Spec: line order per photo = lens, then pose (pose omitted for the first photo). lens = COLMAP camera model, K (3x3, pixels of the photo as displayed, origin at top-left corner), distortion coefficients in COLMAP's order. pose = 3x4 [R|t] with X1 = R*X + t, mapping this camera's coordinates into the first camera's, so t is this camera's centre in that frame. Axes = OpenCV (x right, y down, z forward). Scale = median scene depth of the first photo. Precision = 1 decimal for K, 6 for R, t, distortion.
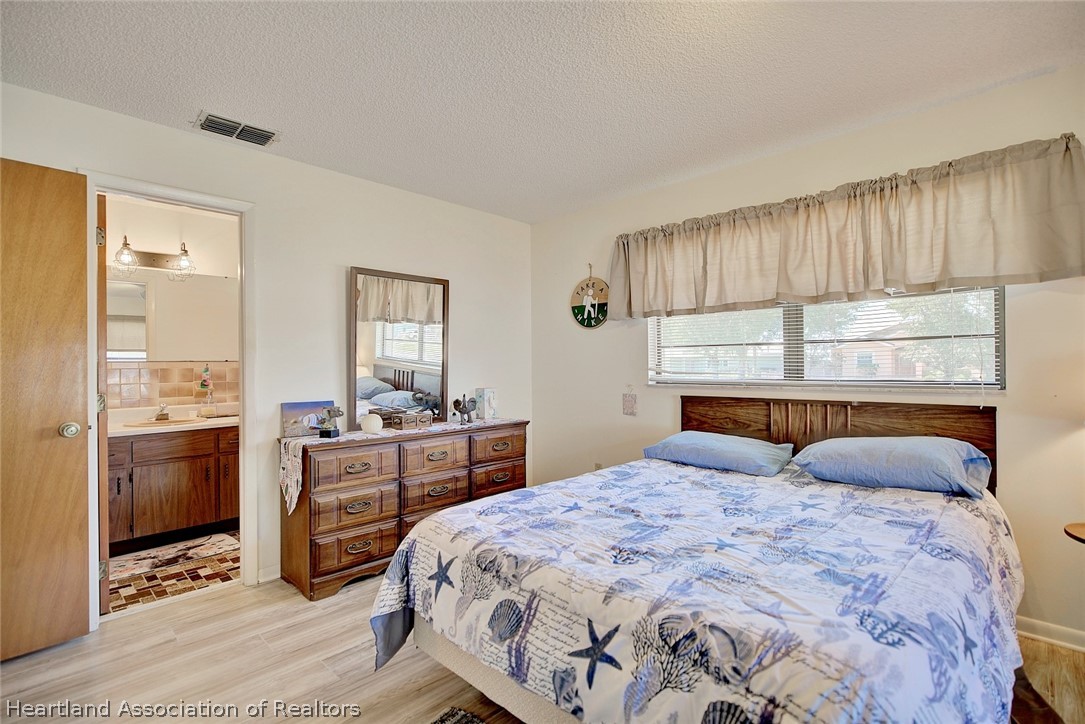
lens RADIAL K [[502.2, 0, 533.7], [0, 502.2, 363.6], [0, 0, 1]] dist [0.025668, -0.001892]
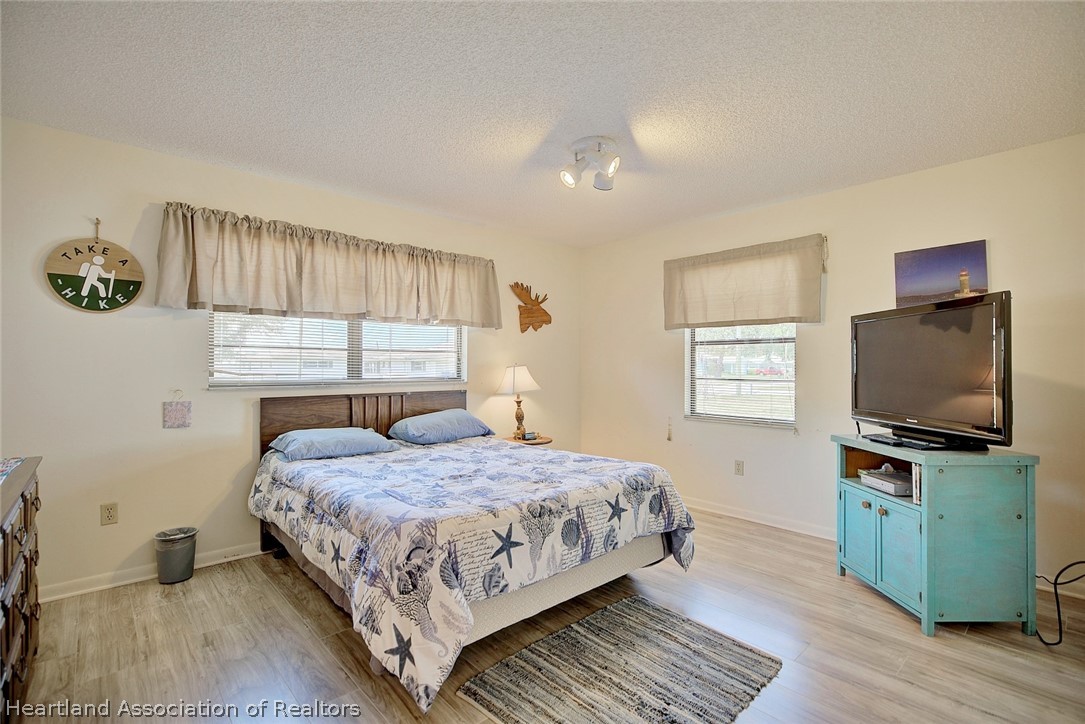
lens RADIAL K [[502.2, 0, 538.1], [0, 502.2, 365.8], [0, 0, 1]] dist [0.025668, -0.001892]
pose [[0.063025, 0.012007, 0.997940, -0.708798], [-0.005317, 0.999917, -0.011695, 0.011058], [-0.997998, -0.004569, 0.063084, 0.452457]]
